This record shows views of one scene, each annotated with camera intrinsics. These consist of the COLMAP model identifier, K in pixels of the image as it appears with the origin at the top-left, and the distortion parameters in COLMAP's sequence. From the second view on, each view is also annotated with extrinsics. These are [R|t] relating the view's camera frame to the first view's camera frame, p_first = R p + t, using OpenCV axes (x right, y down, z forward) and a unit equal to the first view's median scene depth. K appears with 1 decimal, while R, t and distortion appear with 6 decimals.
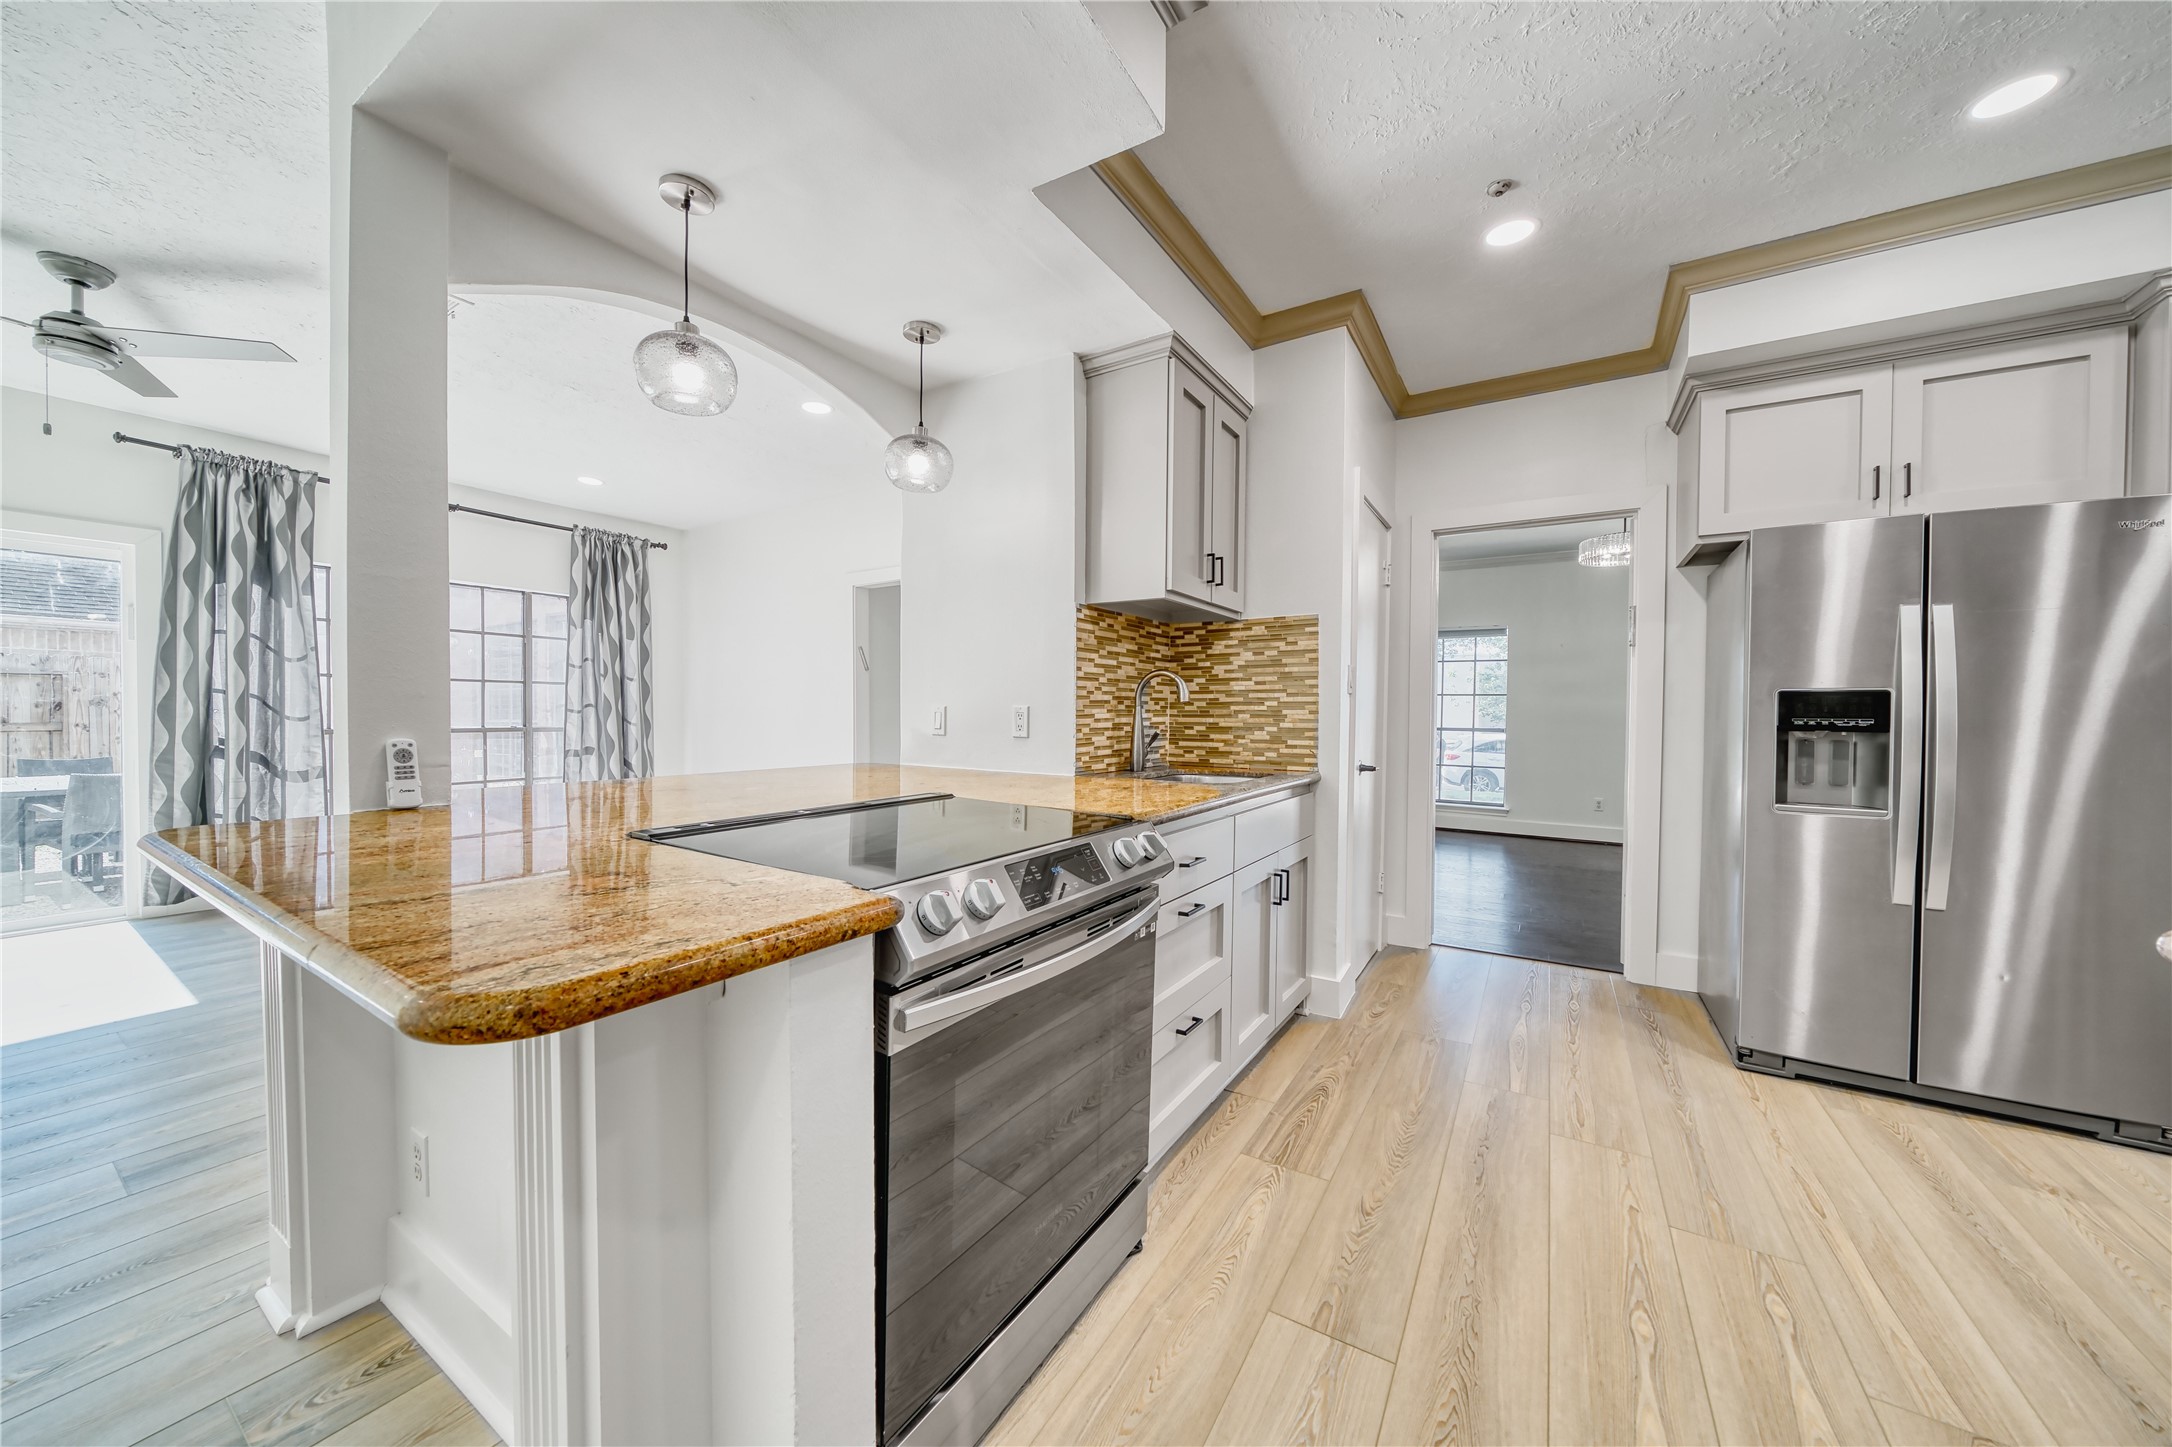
lens RADIAL K [[750.5, 0, 1081.8], [0, 750.5, 721.5], [0, 0, 1]] dist [-0.004196, -0.000185]
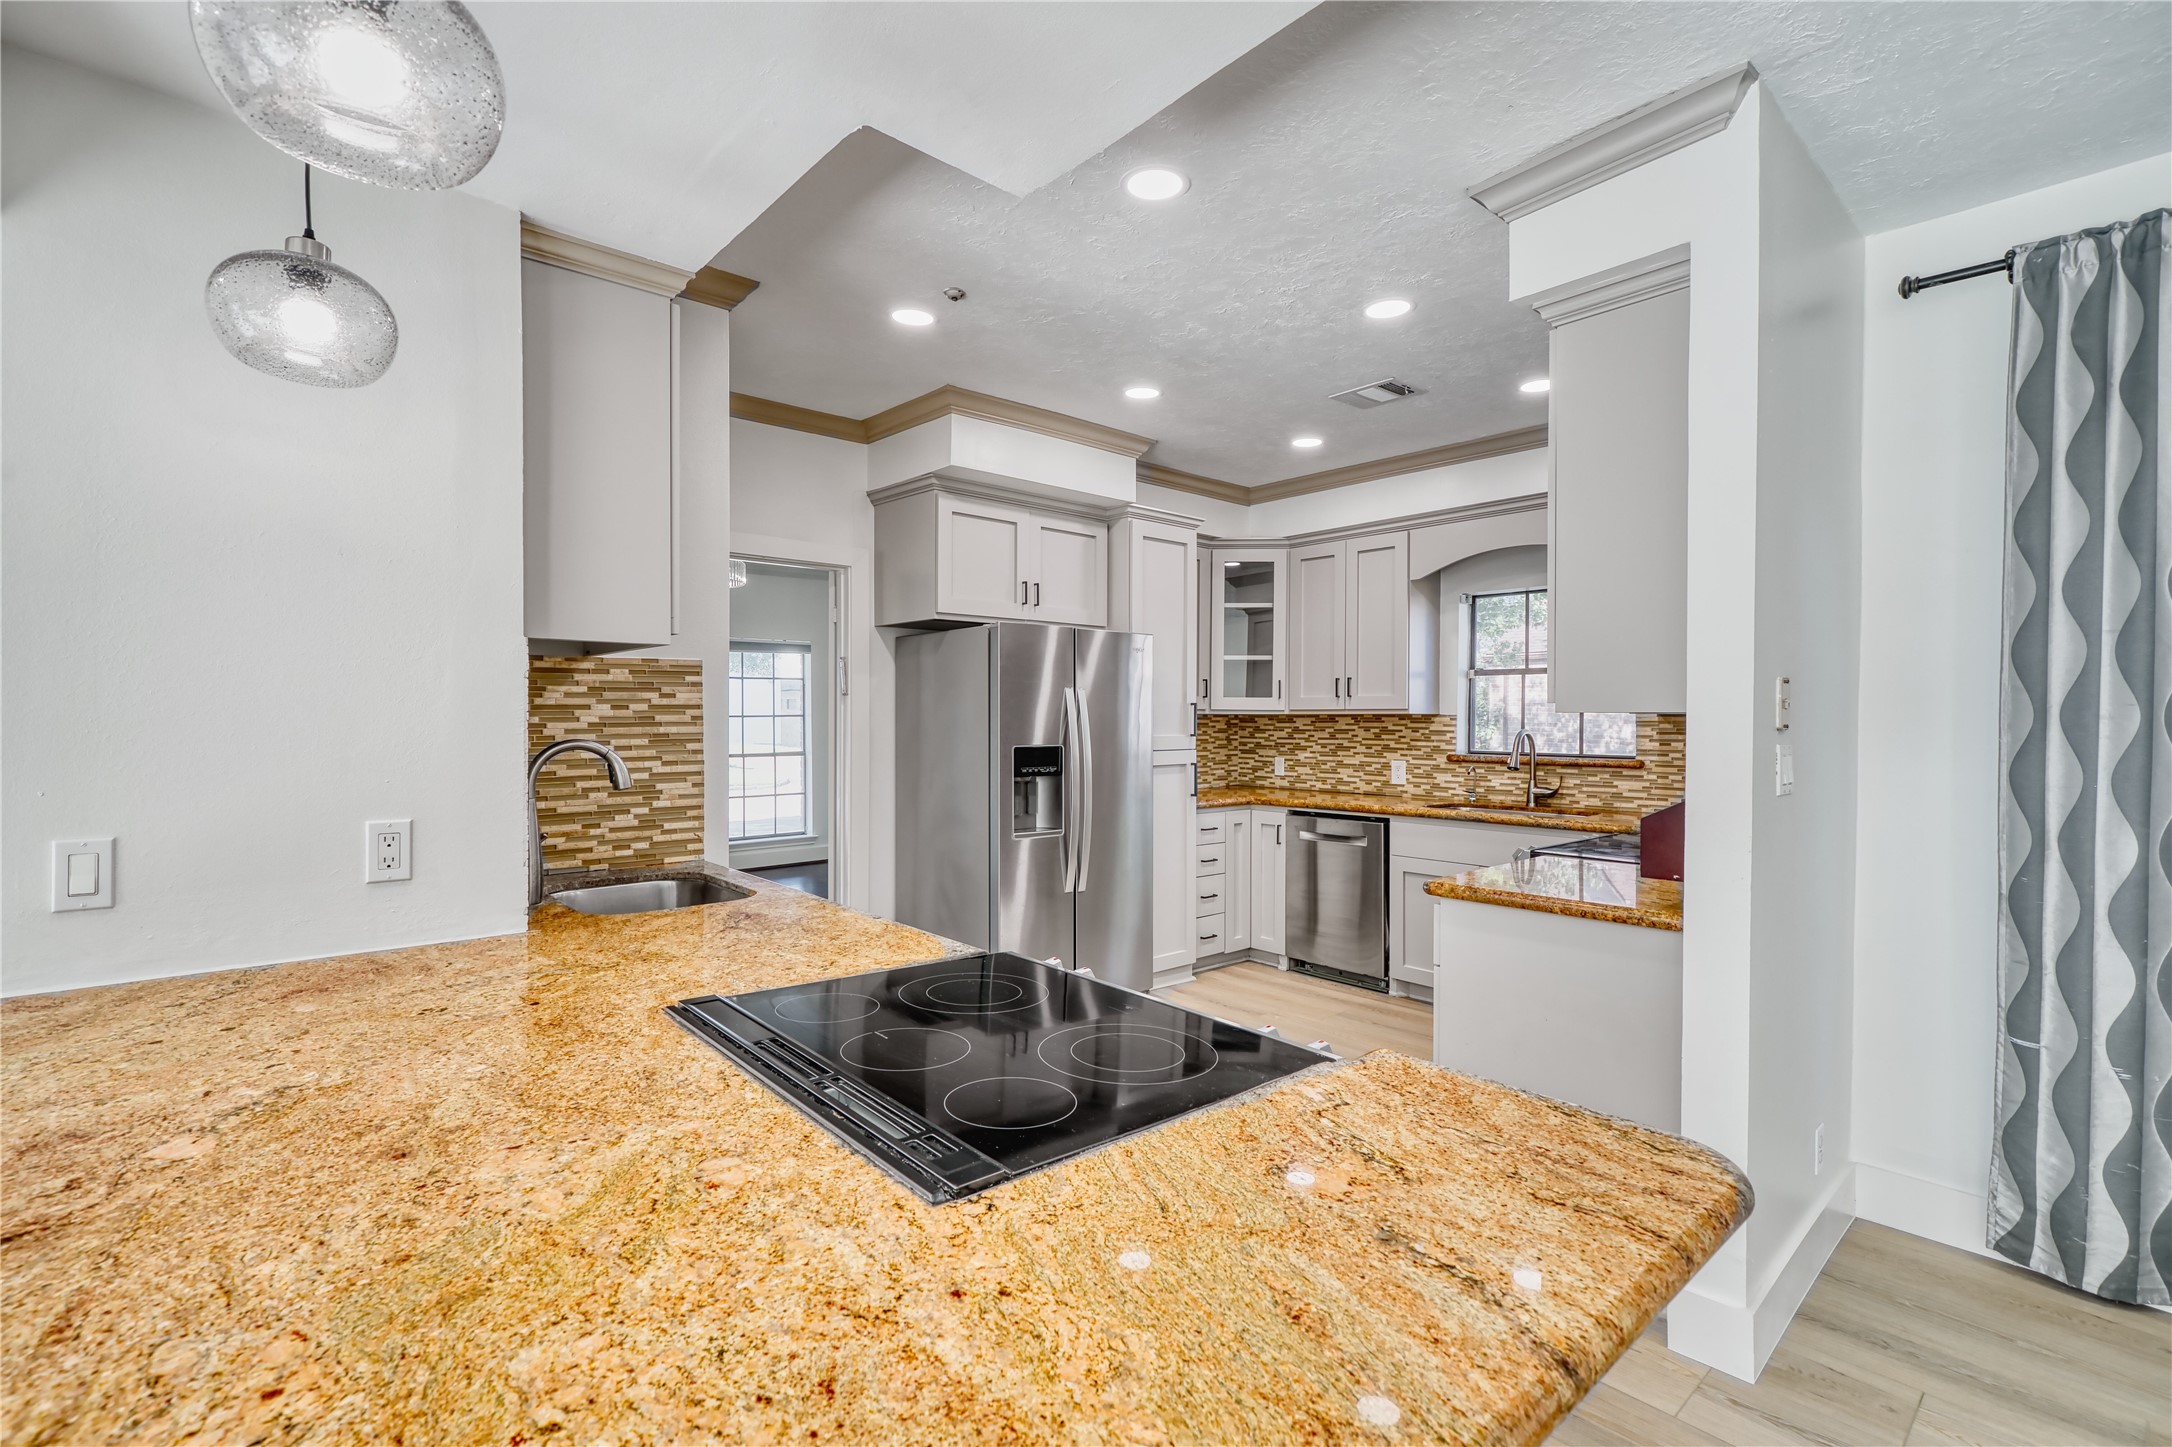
lens RADIAL K [[978.1, 0, 1085.9], [0, 978.1, 722.7], [0, 0, 1]] dist [0.001017, 0.000168]
pose [[0.279110, -0.016904, 0.960110, -0.562187], [0.012295, 0.999826, 0.014029, -0.087104], [-0.960180, 0.007889, 0.279269, 0.326221]]
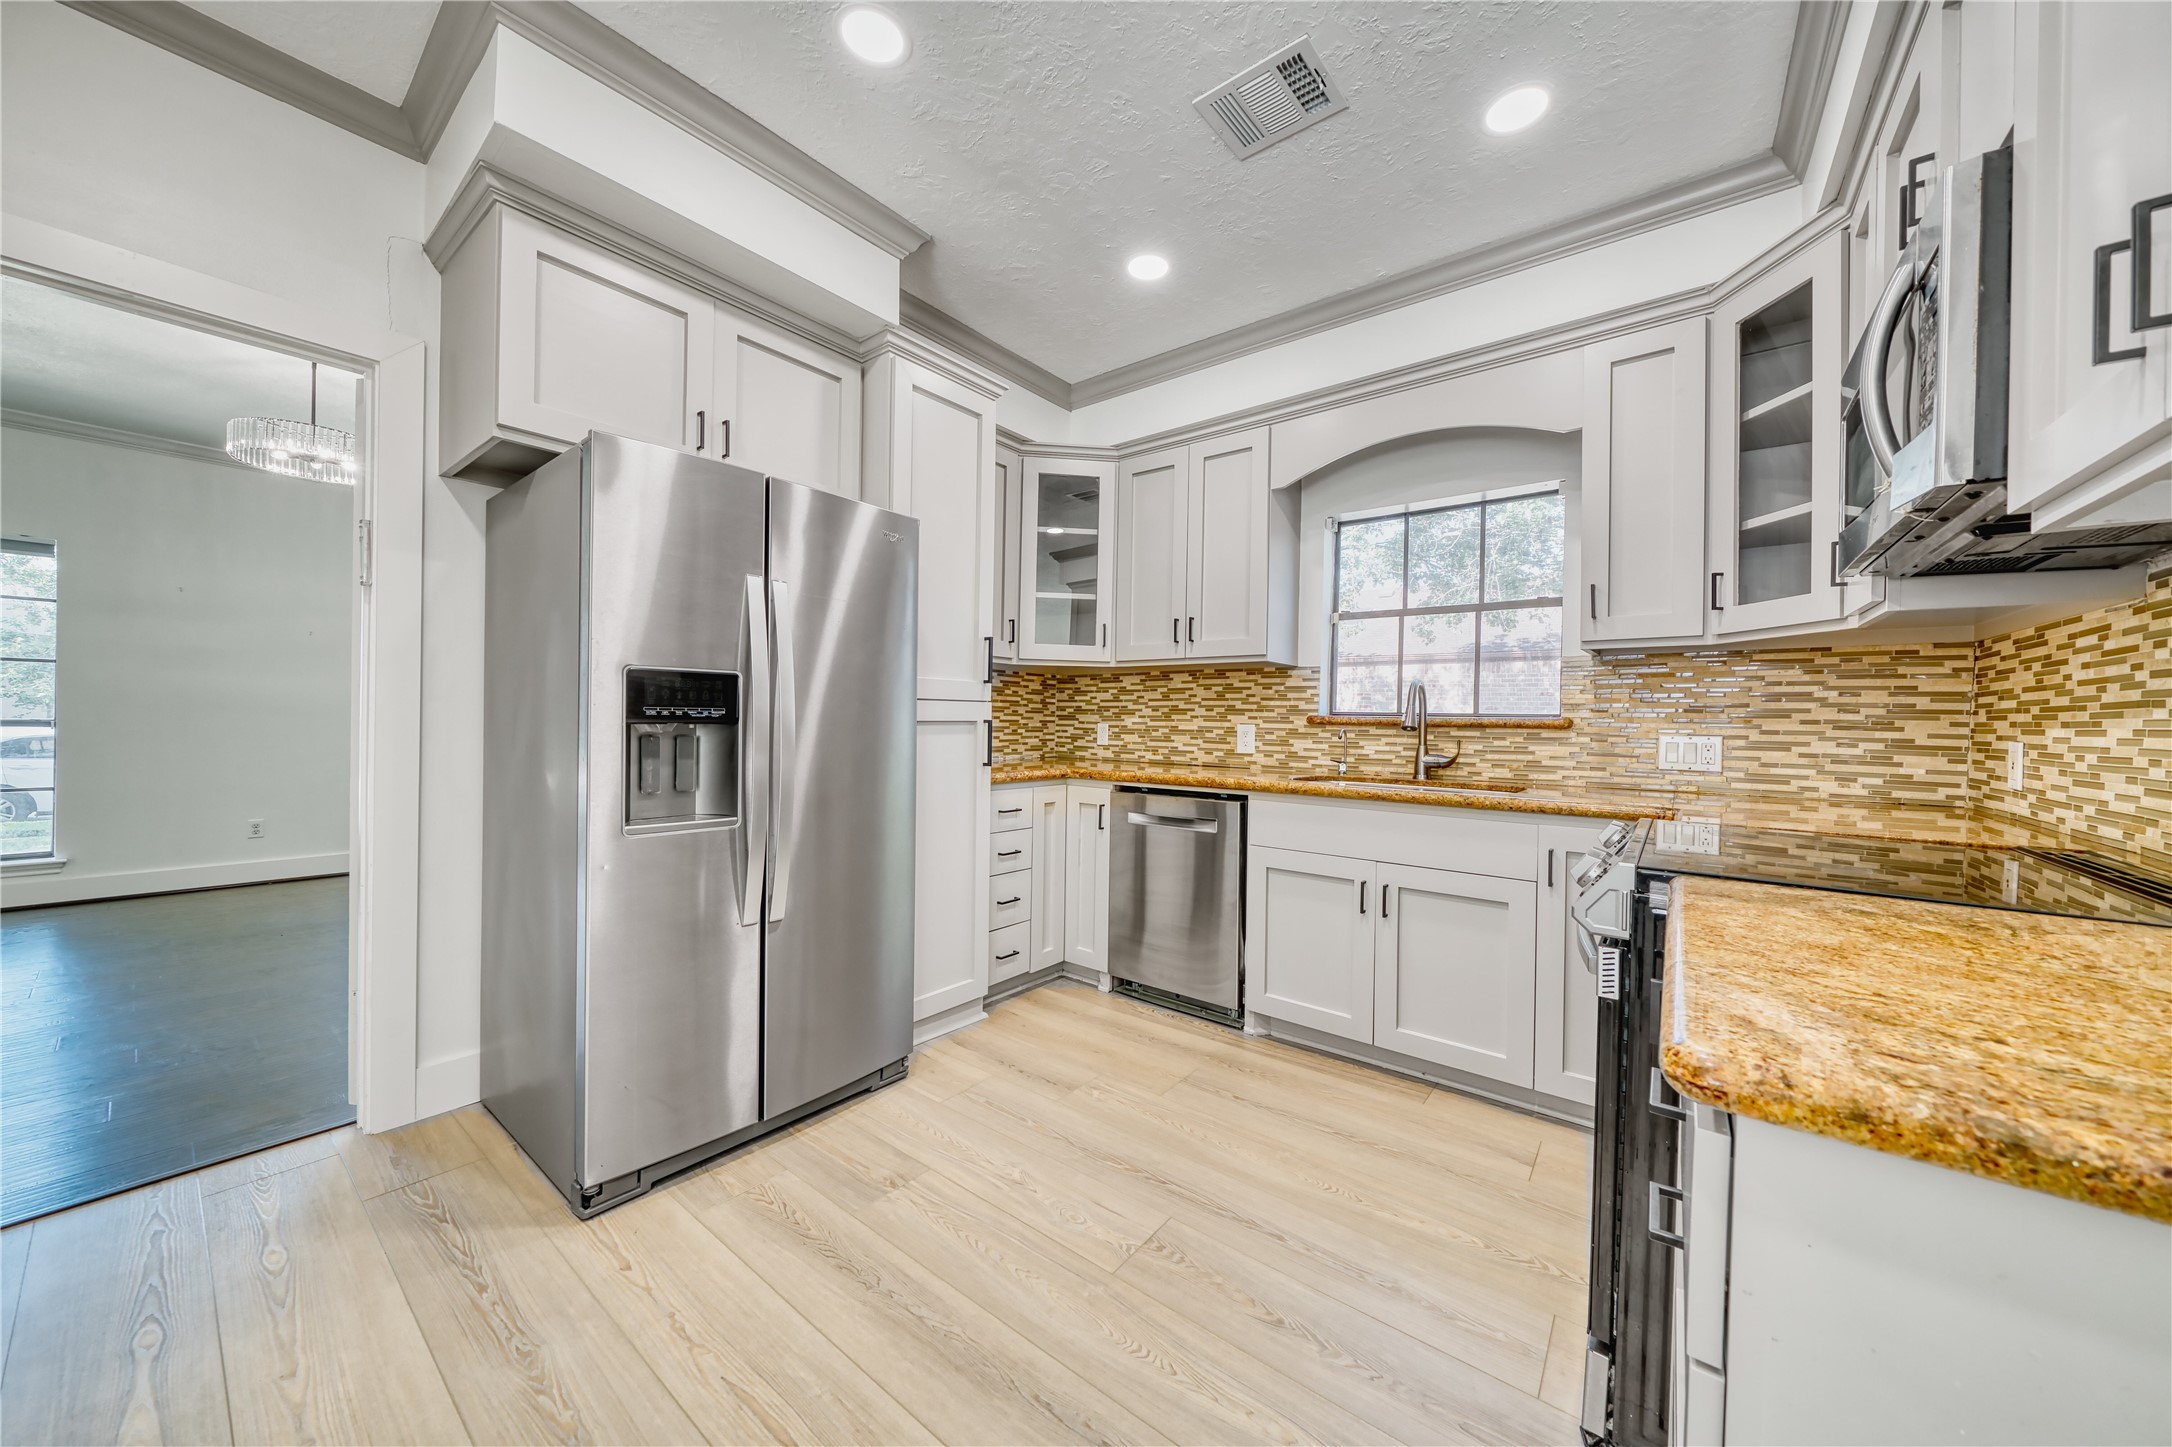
lens RADIAL K [[750.5, 0, 1085.6], [0, 750.5, 722.1], [0, 0, 1]] dist [-0.004196, -0.000185]
pose [[0.107928, -0.015296, 0.994041, 0.217242], [-0.003078, 0.999872, 0.015720, -0.001350], [-0.994154, -0.004756, 0.107867, 0.398952]]
